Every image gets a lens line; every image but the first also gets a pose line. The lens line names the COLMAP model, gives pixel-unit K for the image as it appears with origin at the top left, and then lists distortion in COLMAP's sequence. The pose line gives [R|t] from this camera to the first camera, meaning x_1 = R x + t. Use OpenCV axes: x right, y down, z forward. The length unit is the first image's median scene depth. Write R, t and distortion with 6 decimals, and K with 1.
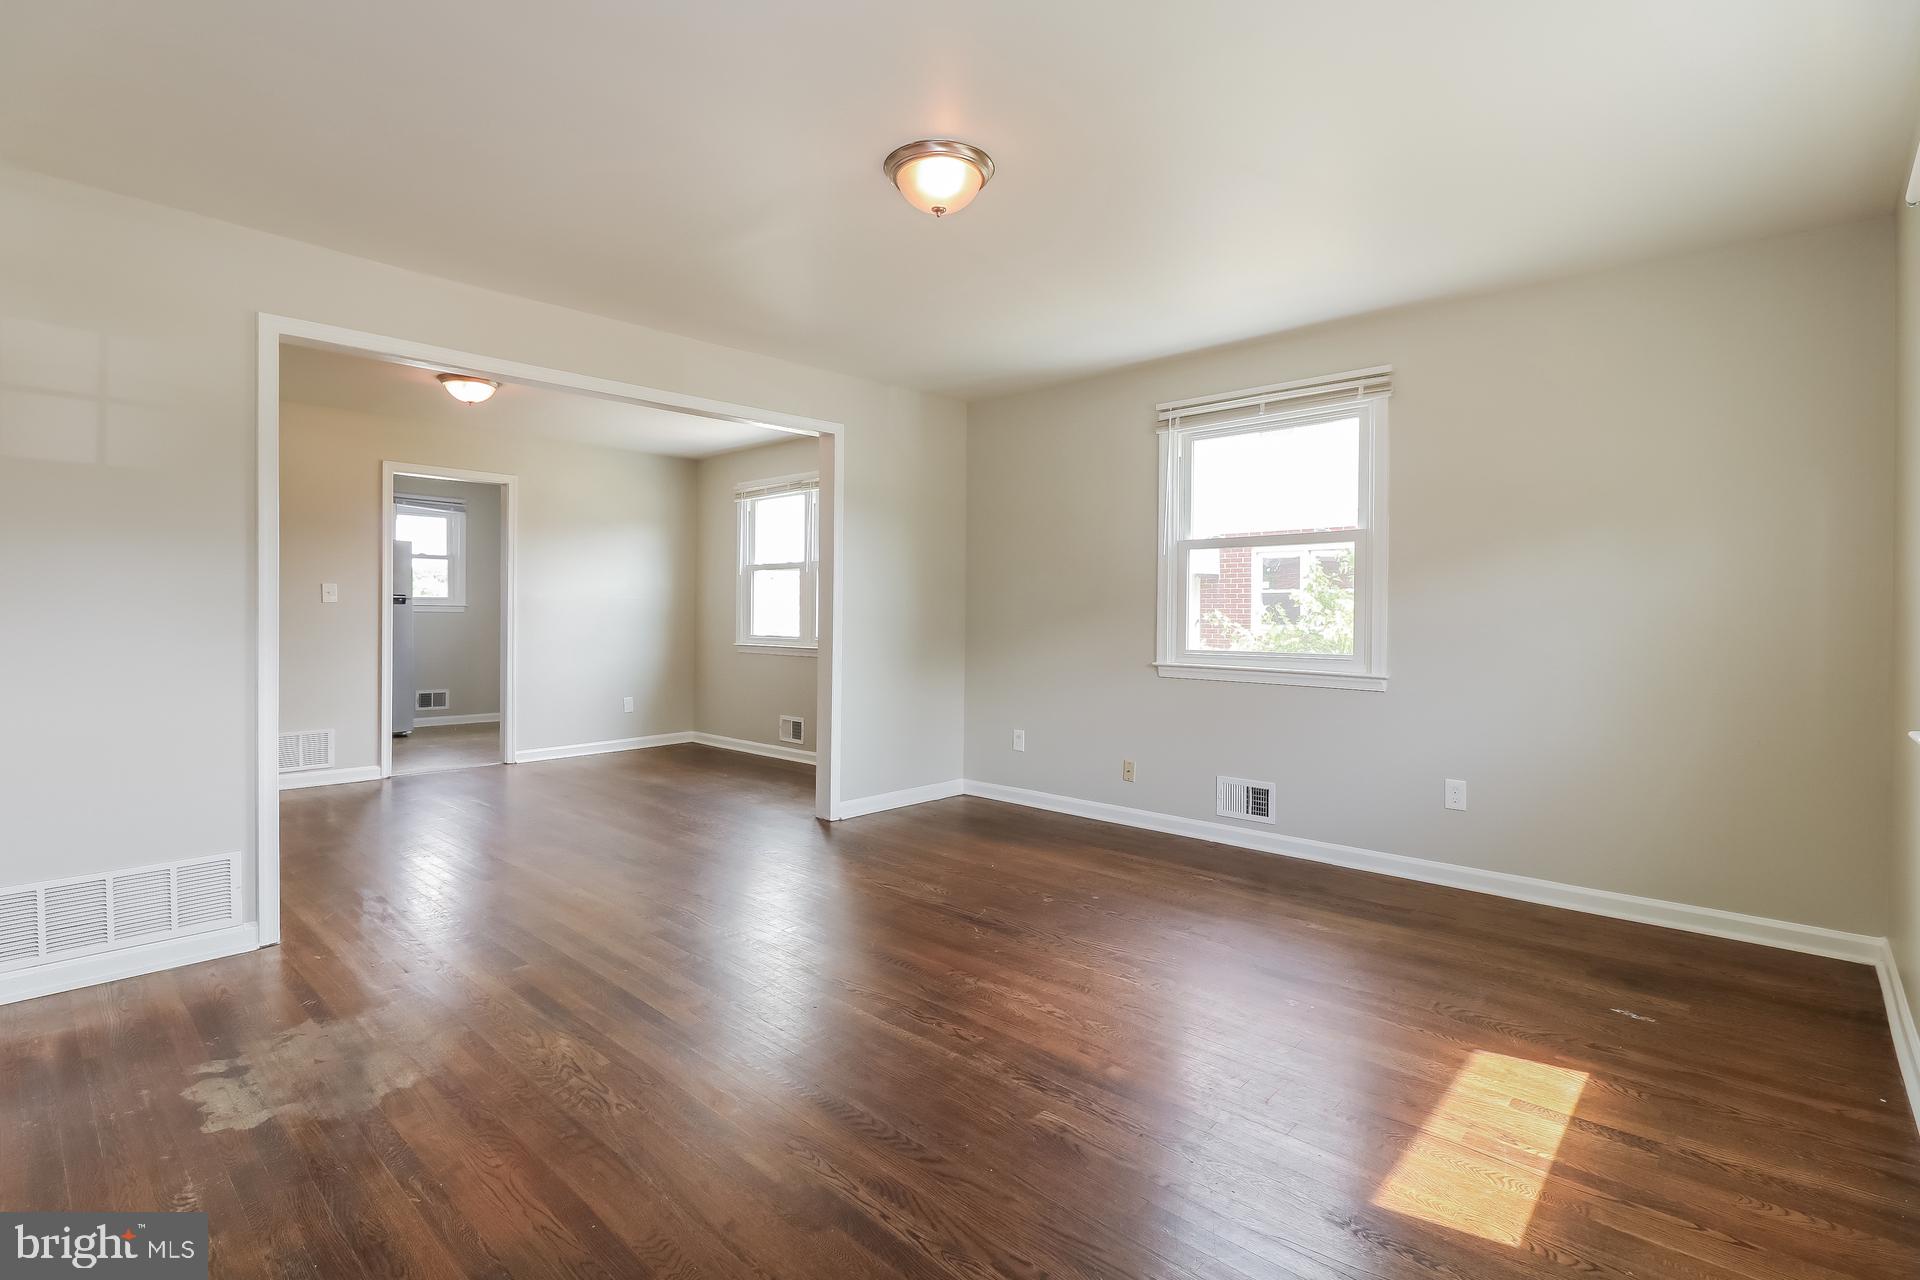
lens RADIAL K [[902.5, 0, 937.3], [0, 902.5, 610.1], [0, 0, 1]] dist [-0.026894, -0.000260]
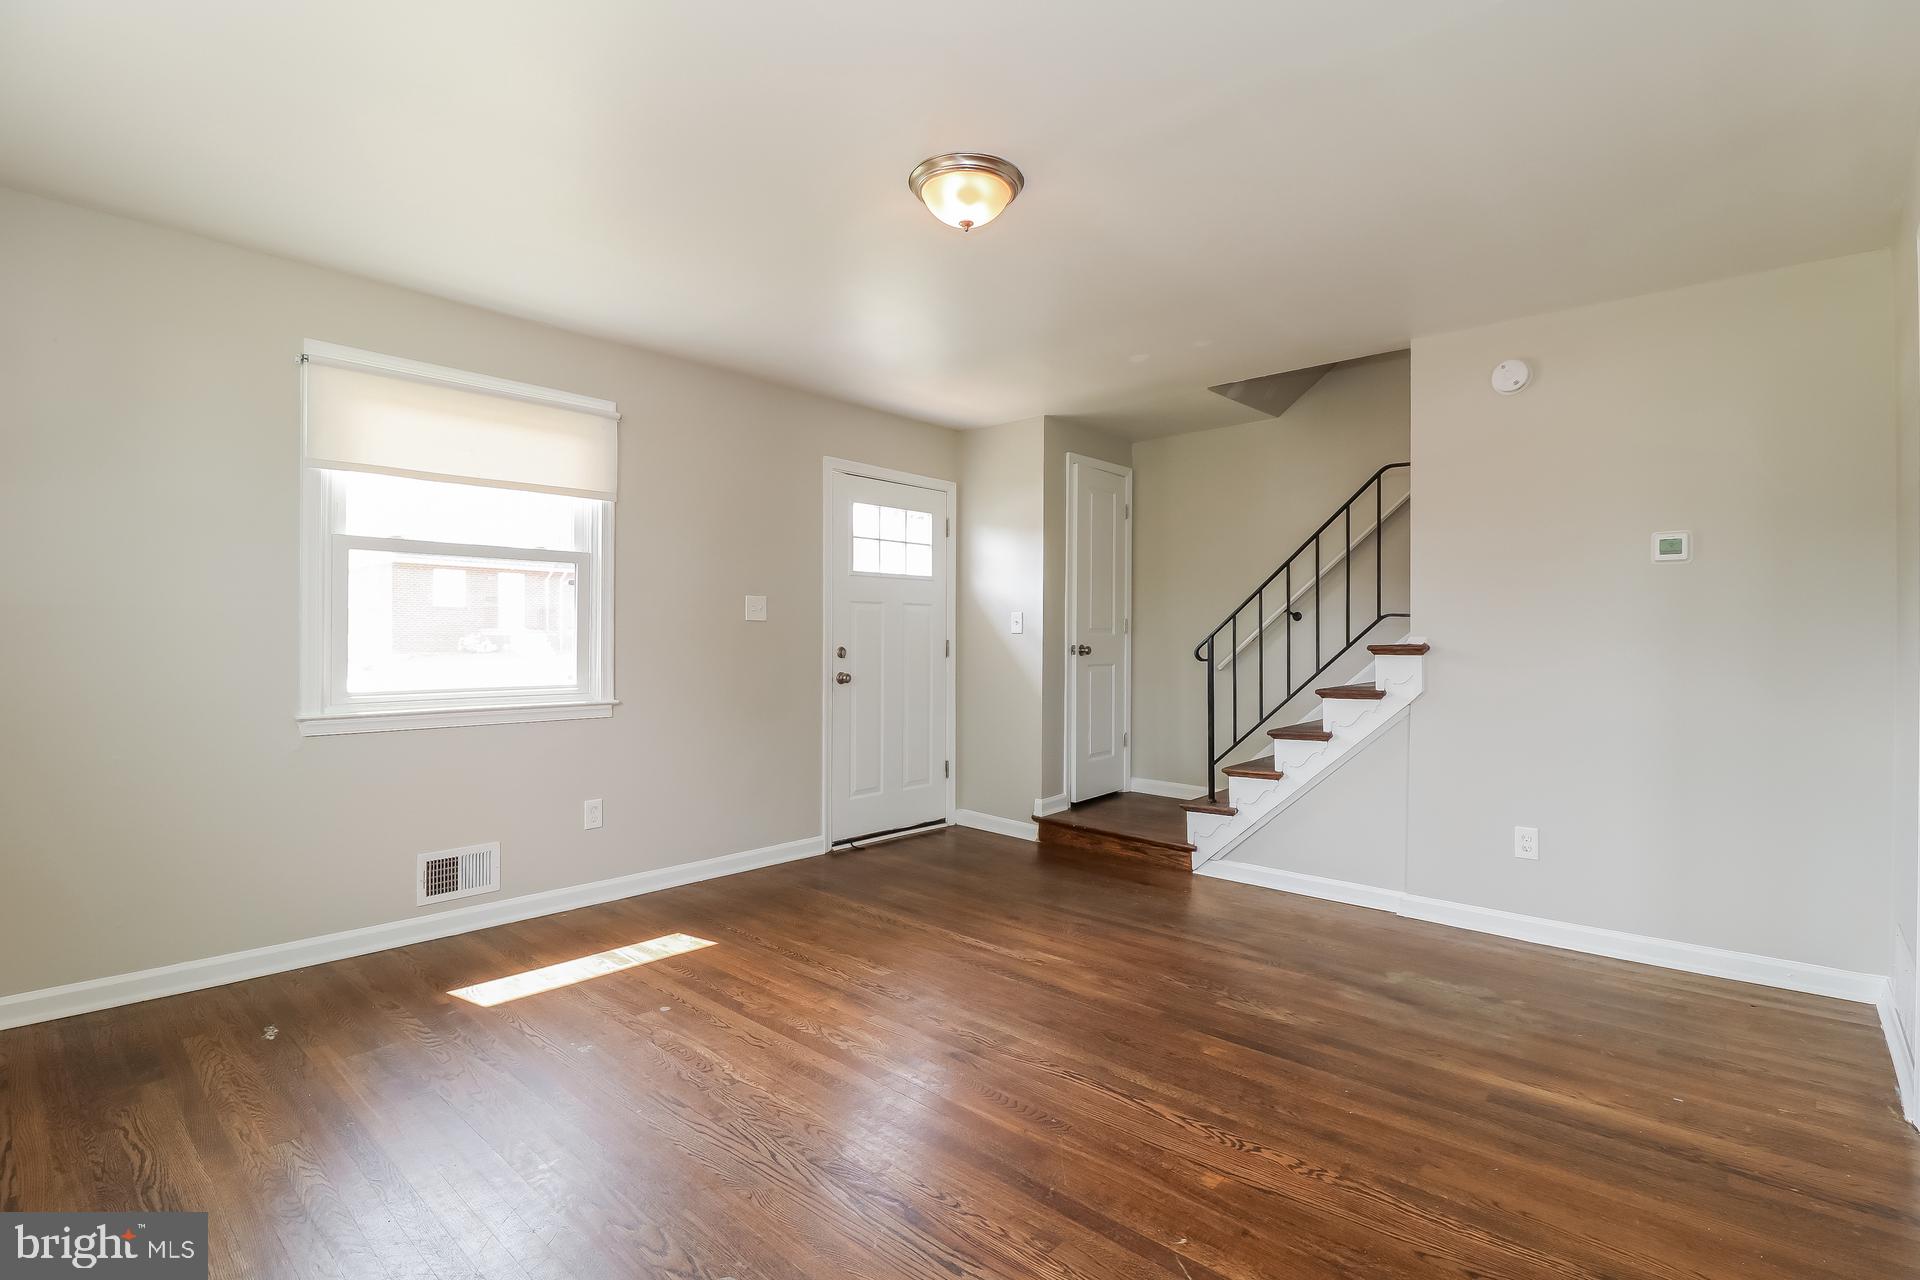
lens RADIAL K [[900.9, 0, 960.0], [0, 900.9, 640.0], [0, 0, 1]] dist [-0.002214, -0.000559]
pose [[-0.999749, -0.006139, -0.021553, 0.017079], [-0.006144, 0.999981, 0.000154, 0.000462], [0.021551, 0.000286, -0.999768, 1.819900]]
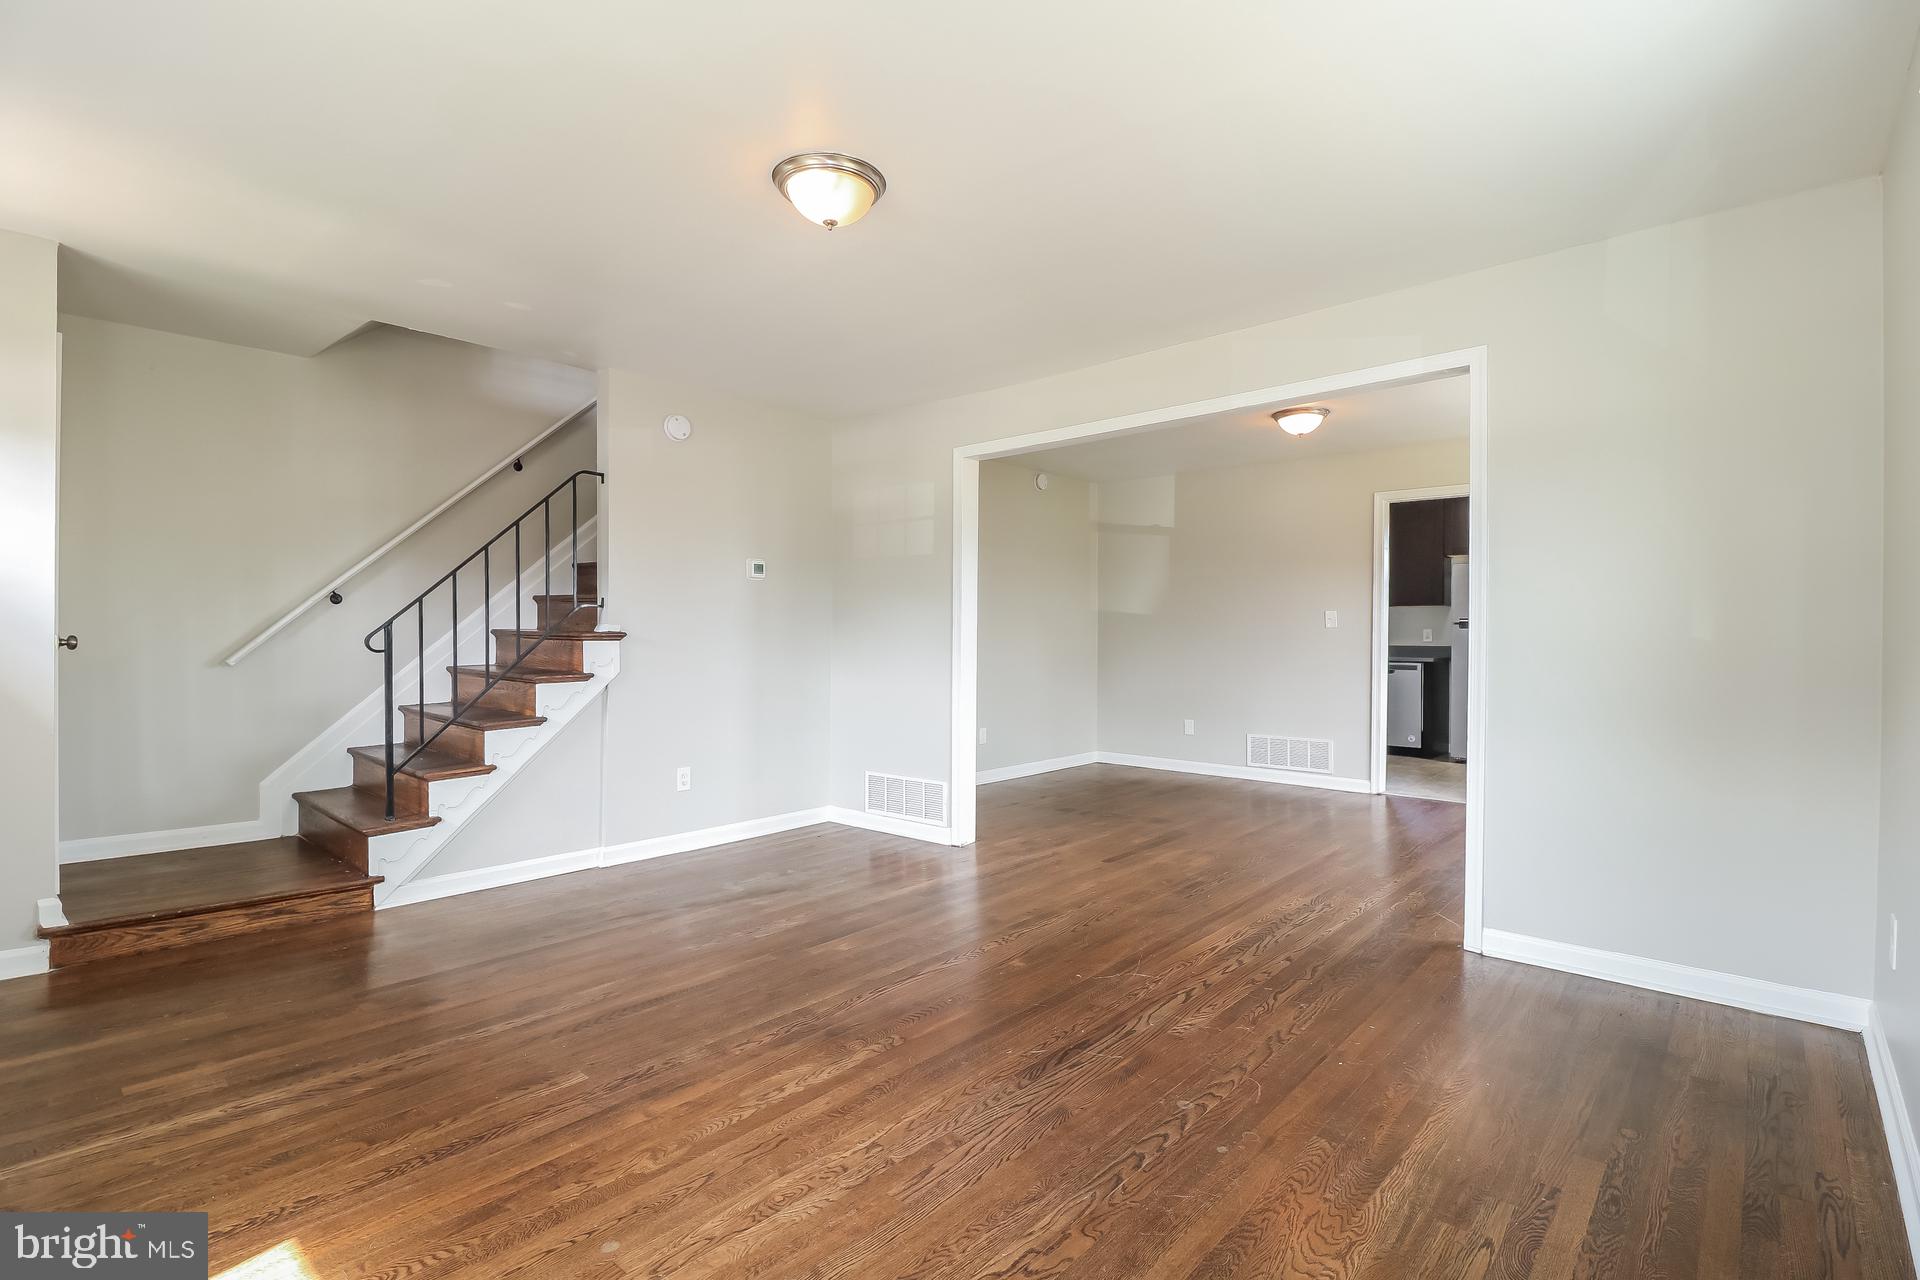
lens RADIAL K [[900.9, 0, 960.0], [0, 900.9, 640.0], [0, 0, 1]] dist [-0.002214, -0.000559]
pose [[0.035970, 0.005597, -0.999337, 0.907807], [-0.005072, 0.999972, 0.005418, 0.006122], [0.999340, 0.004874, 0.035997, 1.032267]]
